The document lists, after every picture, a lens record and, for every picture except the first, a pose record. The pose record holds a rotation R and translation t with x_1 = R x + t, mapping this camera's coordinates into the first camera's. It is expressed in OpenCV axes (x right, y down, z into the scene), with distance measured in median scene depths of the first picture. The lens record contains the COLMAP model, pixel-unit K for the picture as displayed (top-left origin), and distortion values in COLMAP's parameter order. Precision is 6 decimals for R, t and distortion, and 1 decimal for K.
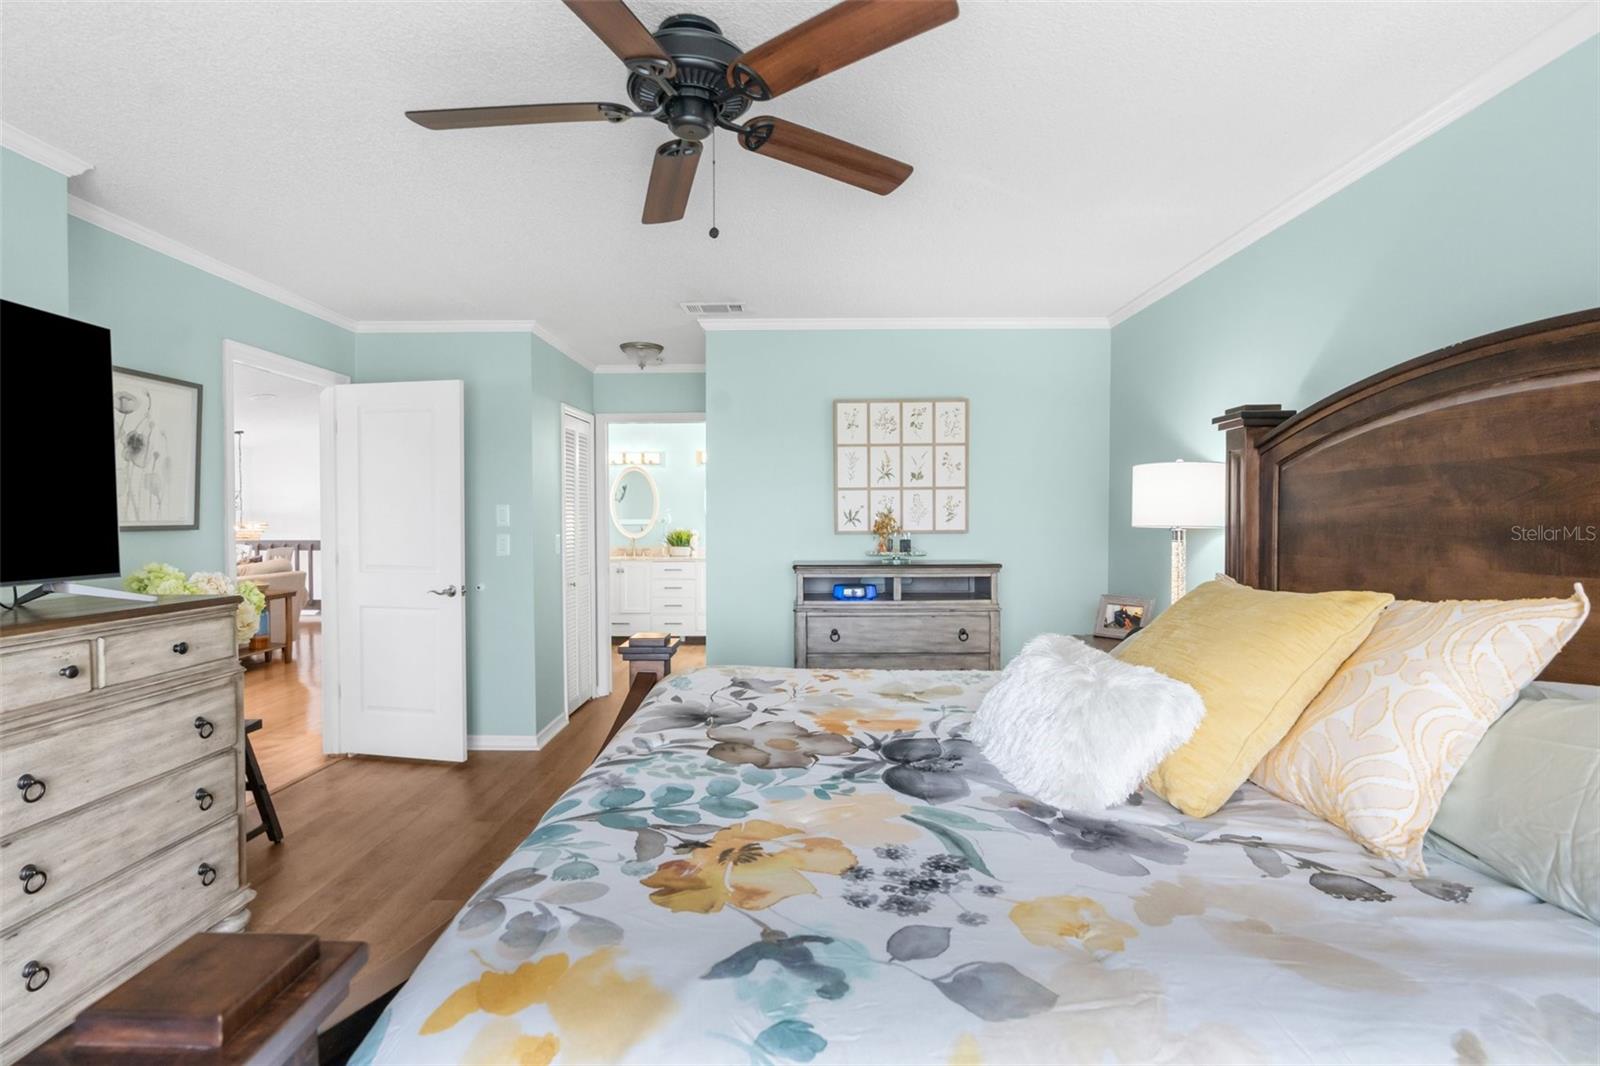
lens RADIAL K [[730.9, 0, 797.0], [0, 730.9, 524.6], [0, 0, 1]] dist [-0.010451, 0.003308]
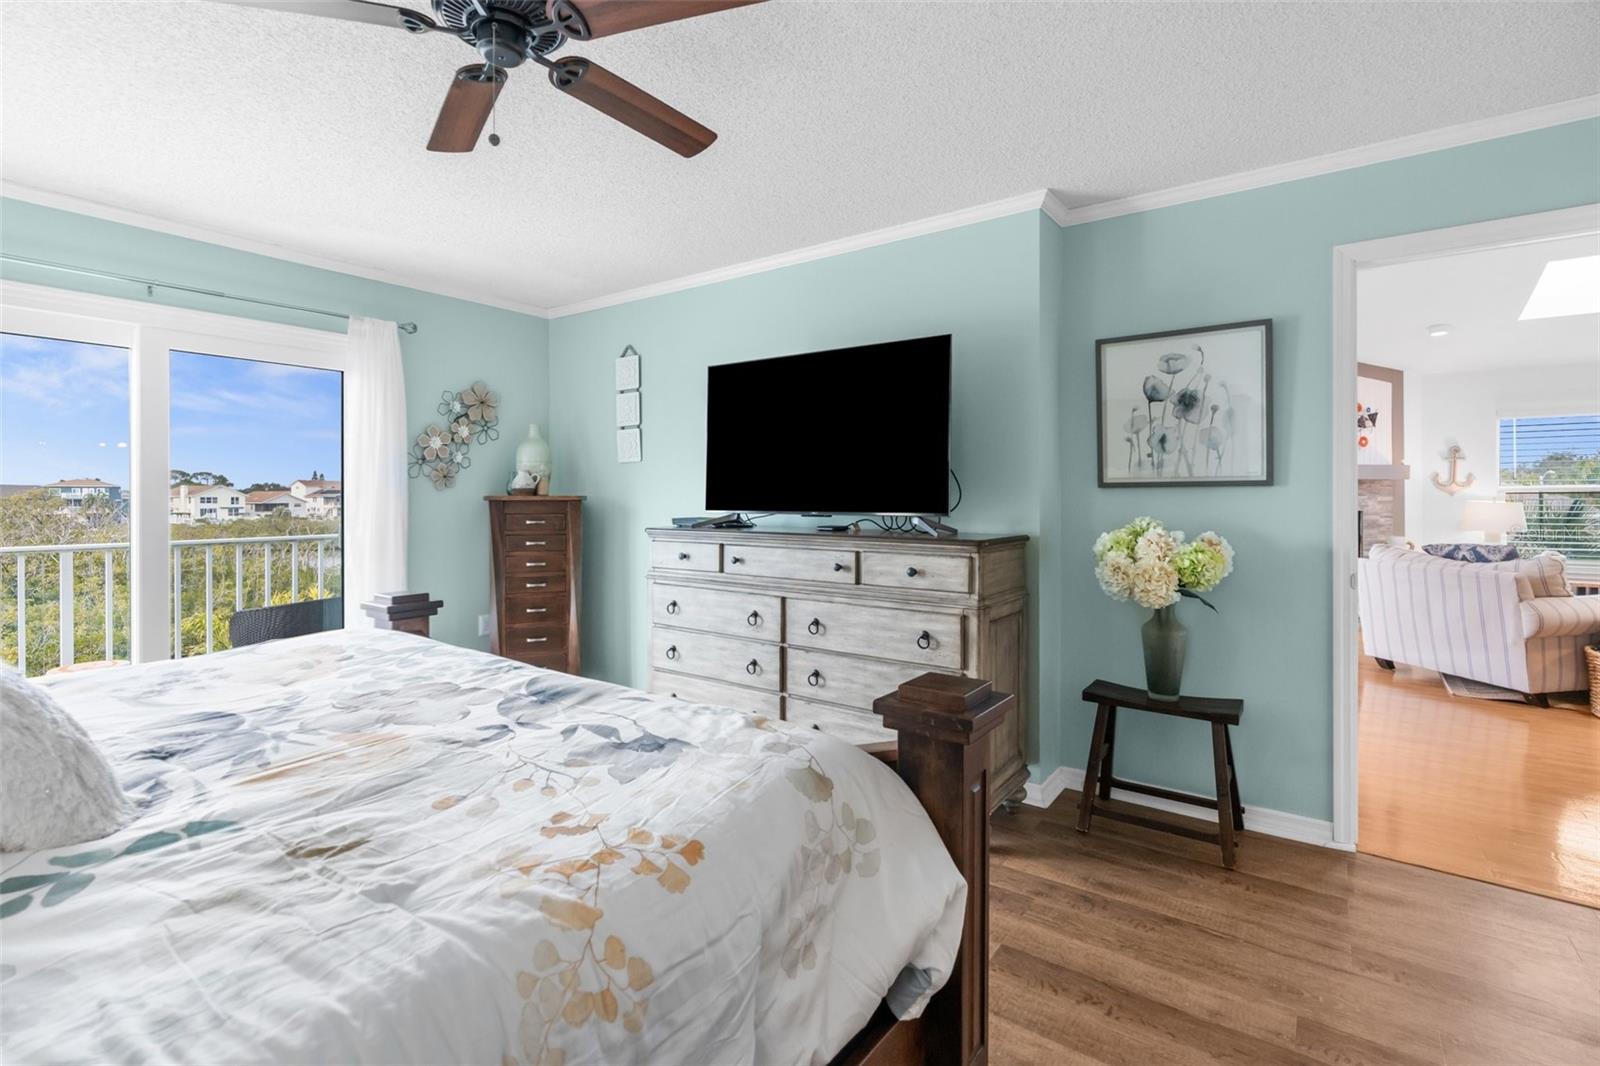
lens RADIAL K [[700.0, 0, 772.1], [0, 700.0, 508.6], [0, 0, 1]] dist [-0.001537, -0.000295]
pose [[-0.579503, 0.013452, -0.814859, 0.297854], [-0.007445, 0.999735, 0.021798, 0.029652], [0.814936, 0.018699, -0.579249, 1.432695]]
